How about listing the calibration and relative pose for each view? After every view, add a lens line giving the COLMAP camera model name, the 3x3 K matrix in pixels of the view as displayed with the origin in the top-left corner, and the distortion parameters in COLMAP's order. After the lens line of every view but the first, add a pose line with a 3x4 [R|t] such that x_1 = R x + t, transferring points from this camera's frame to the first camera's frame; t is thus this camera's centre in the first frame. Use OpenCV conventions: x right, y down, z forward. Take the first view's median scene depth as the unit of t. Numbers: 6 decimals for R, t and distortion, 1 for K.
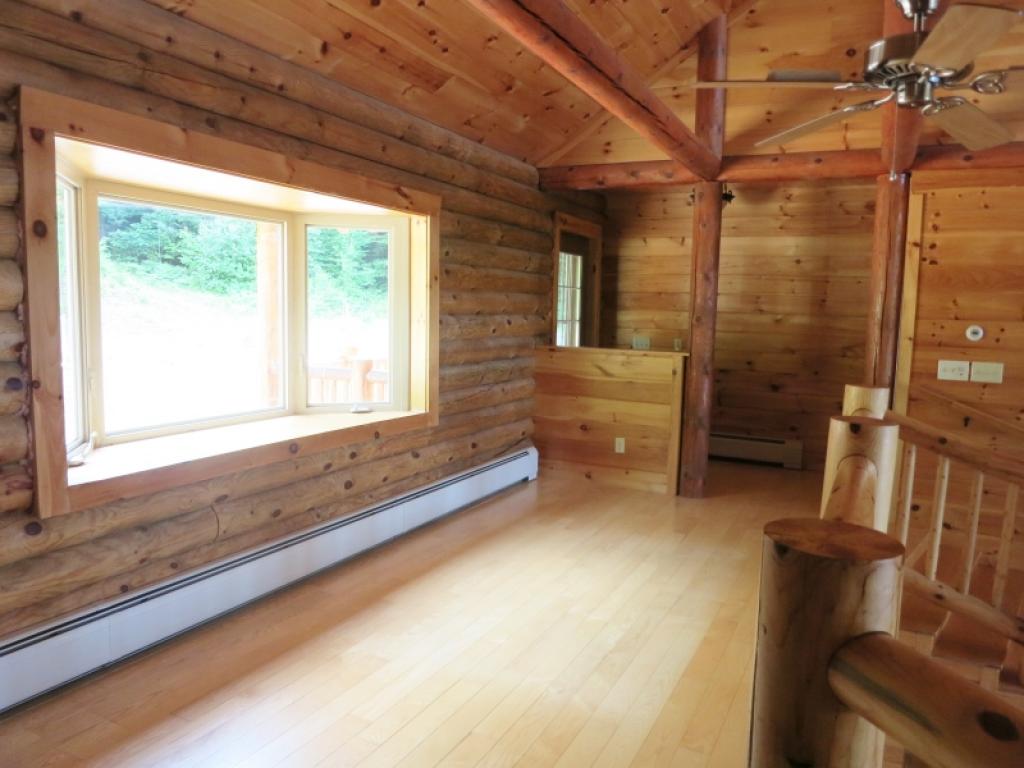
lens RADIAL K [[735.9, 0, 513.0], [0, 735.9, 376.9], [0, 0, 1]] dist [-0.055037, 0.014322]
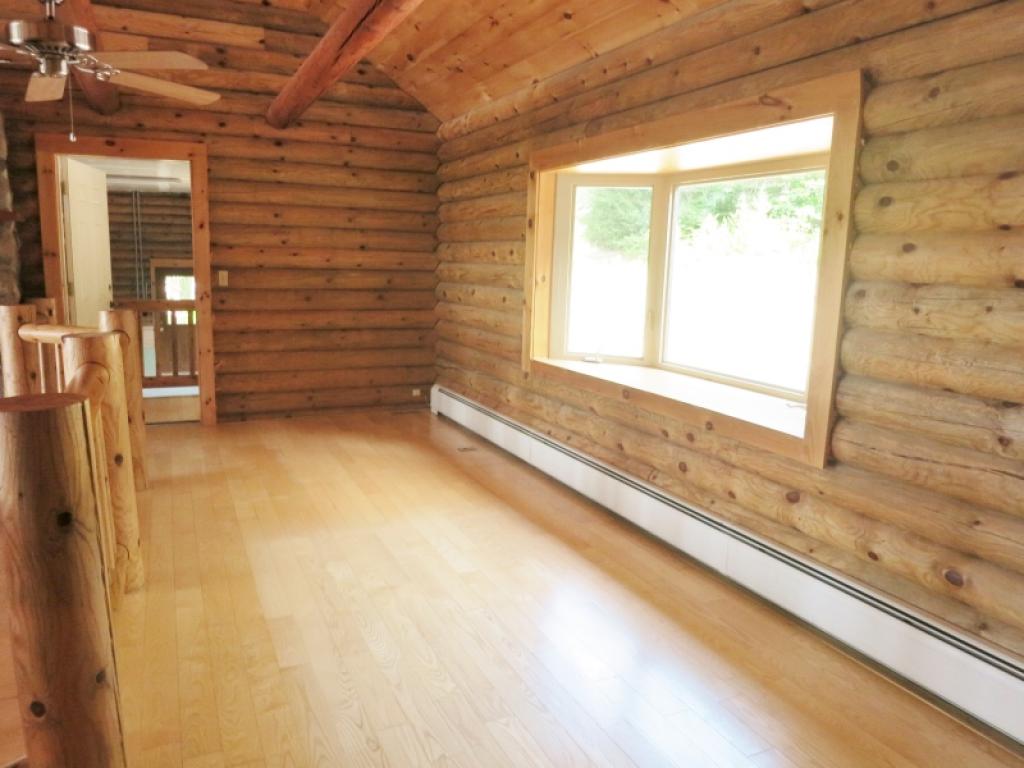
lens RADIAL K [[735.9, 0, 512.2], [0, 735.9, 386.6], [0, 0, 1]] dist [-0.055037, 0.014322]
pose [[-0.608984, 0.070017, -0.790086, 0.592632], [-0.142146, 0.970337, 0.195555, -0.090507], [0.780342, 0.231397, -0.580966, 1.330952]]
